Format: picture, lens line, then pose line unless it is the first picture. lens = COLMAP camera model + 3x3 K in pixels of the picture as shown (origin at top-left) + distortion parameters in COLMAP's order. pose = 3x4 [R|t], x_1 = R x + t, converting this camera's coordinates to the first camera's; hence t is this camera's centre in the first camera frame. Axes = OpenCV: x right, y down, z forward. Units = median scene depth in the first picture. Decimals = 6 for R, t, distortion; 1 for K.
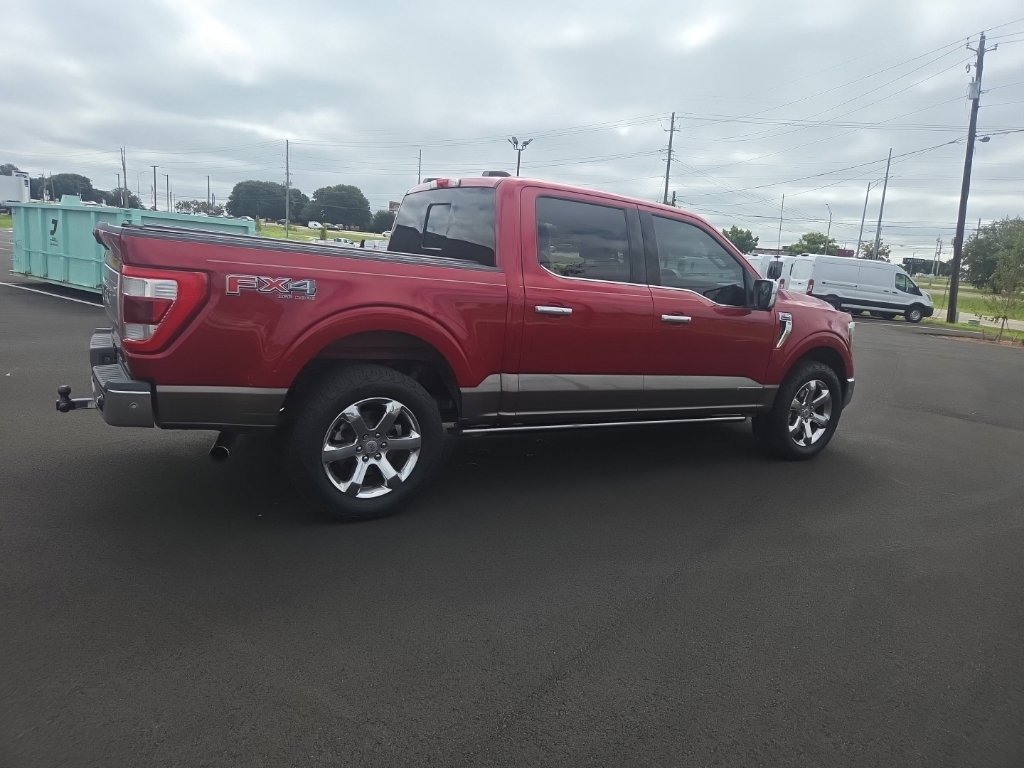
lens RADIAL K [[688.9, 0, 510.6], [0, 688.9, 385.3], [0, 0, 1]] dist [0.068588, -0.056533]
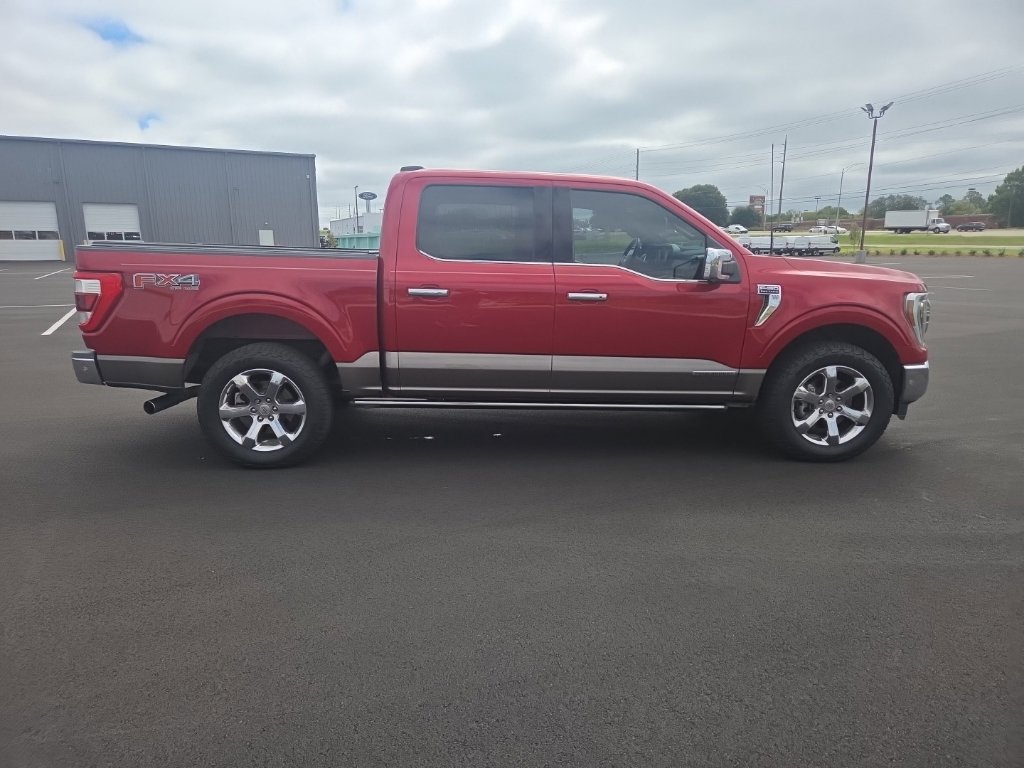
lens RADIAL K [[688.9, 0, 502.6], [0, 688.9, 393.8], [0, 0, 1]] dist [0.068588, -0.056533]
pose [[0.866565, 0.025196, -0.498427, 0.533457], [-0.021533, 0.999682, 0.013099, 0.024800], [0.498599, -0.000619, 0.866833, 0.101786]]
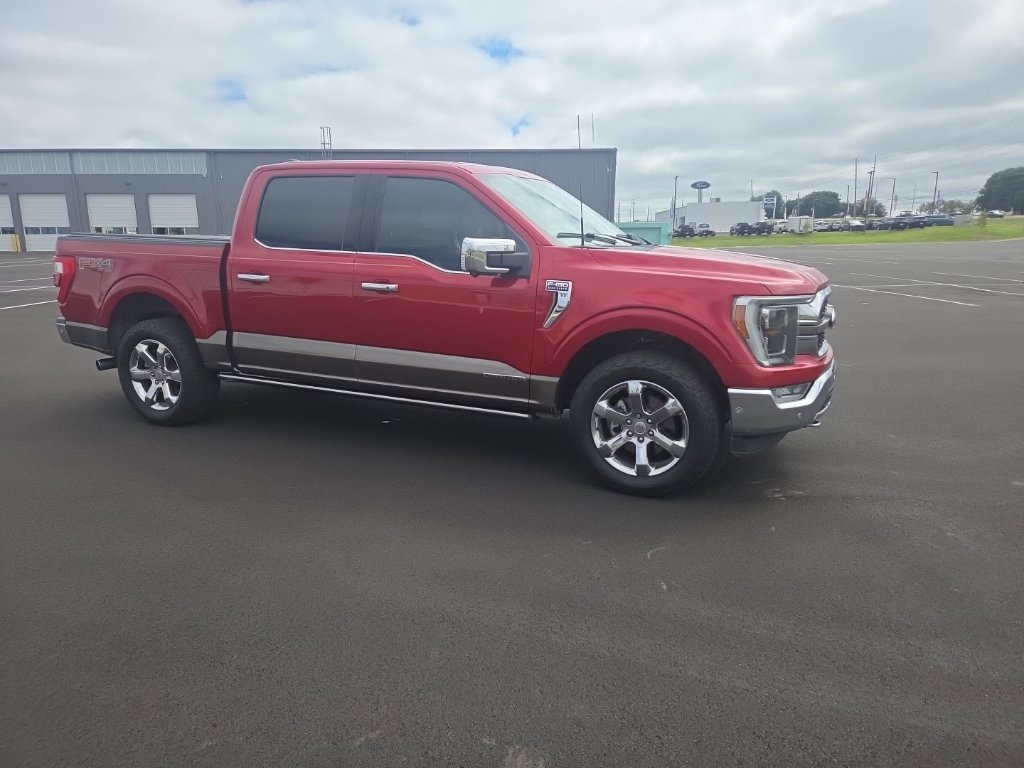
lens RADIAL K [[688.9, 0, 507.8], [0, 688.9, 392.8], [0, 0, 1]] dist [0.068588, -0.056533]
pose [[0.550536, 0.102781, -0.828460, 0.971866], [-0.104215, 0.993090, 0.053951, -0.019037], [0.828281, 0.056636, 0.557444, 0.547002]]
